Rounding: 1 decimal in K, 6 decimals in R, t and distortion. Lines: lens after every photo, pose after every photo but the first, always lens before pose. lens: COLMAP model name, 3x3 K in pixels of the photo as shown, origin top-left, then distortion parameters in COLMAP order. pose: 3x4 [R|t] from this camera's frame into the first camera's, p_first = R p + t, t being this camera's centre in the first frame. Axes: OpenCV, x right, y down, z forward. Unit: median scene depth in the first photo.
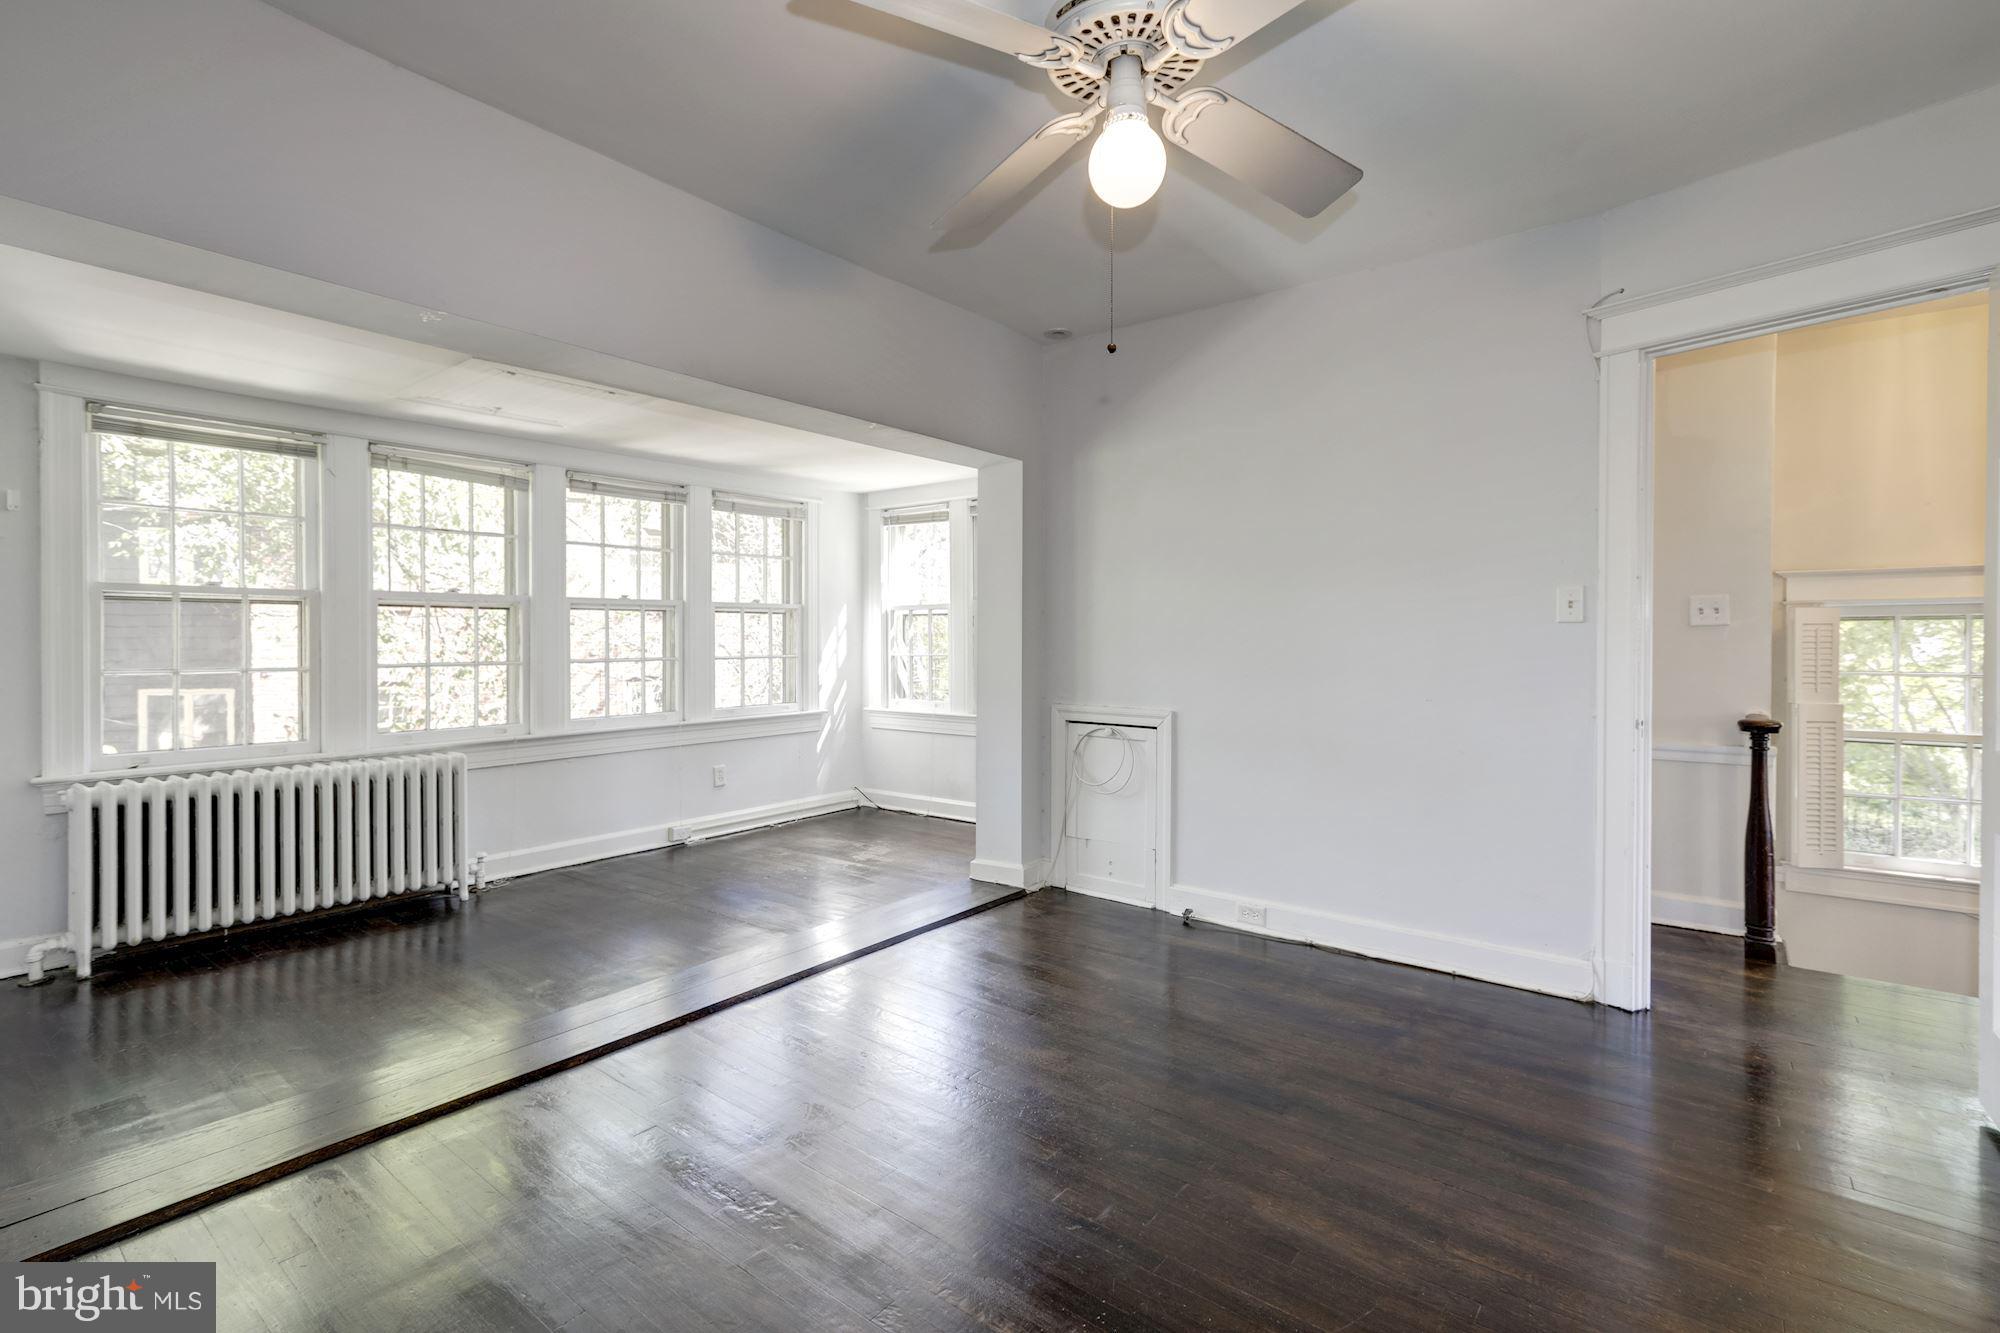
lens RADIAL K [[903.6, 0, 1000.0], [0, 903.6, 666.5], [0, 0, 1]] dist [-0.001351, -0.000192]
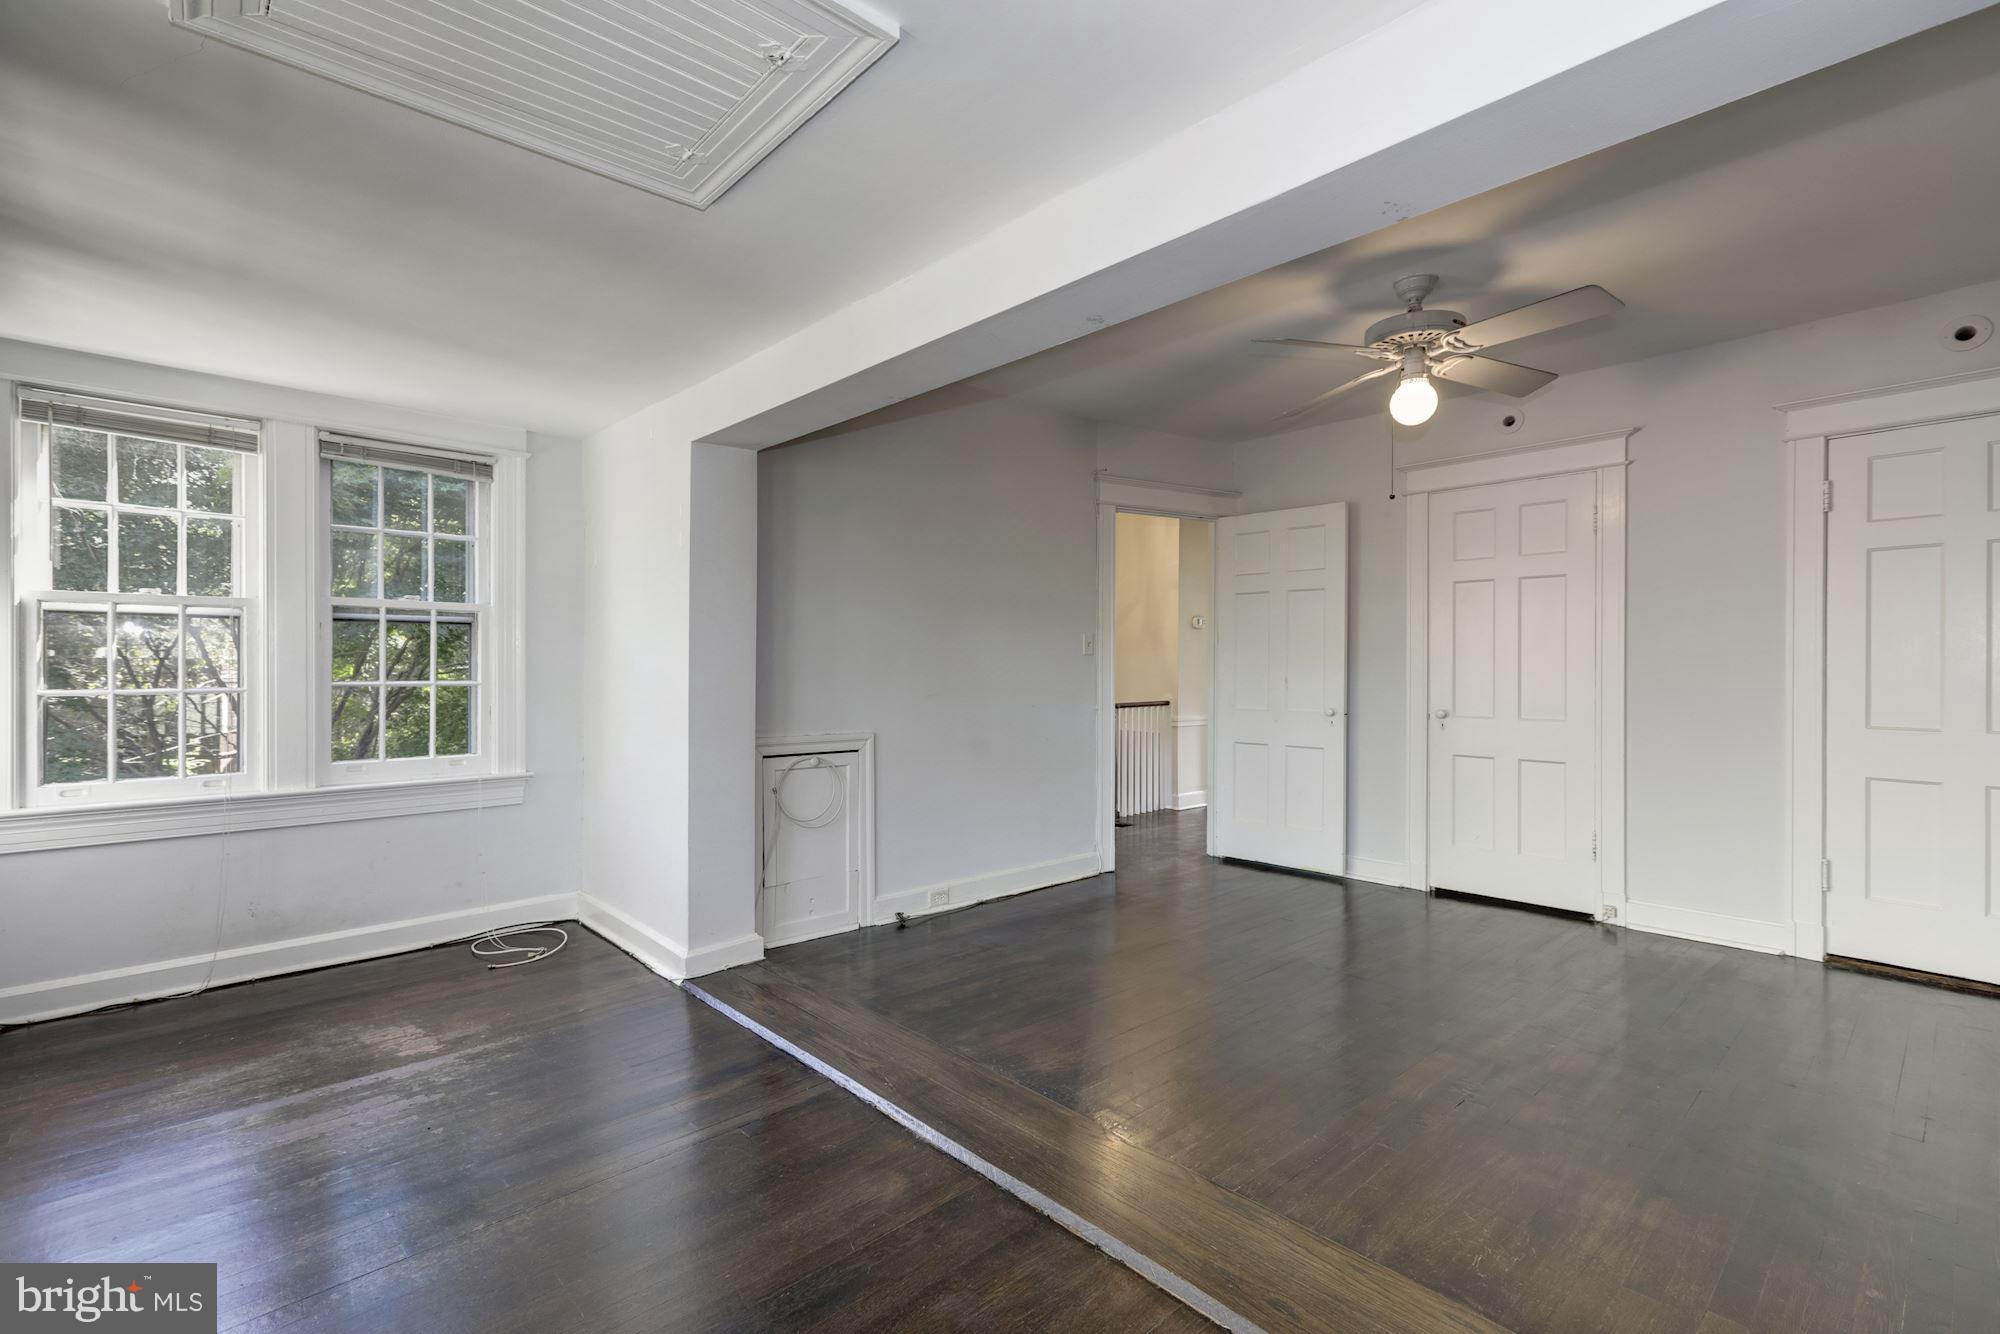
lens RADIAL K [[903.6, 0, 1000.0], [0, 903.6, 667.0], [0, 0, 1]] dist [-0.001351, -0.000192]
pose [[0.162014, -0.007847, 0.986757, -0.818096], [0.022032, 0.999748, 0.004333, -0.027585], [-0.986542, 0.021038, 0.162146, 0.680423]]
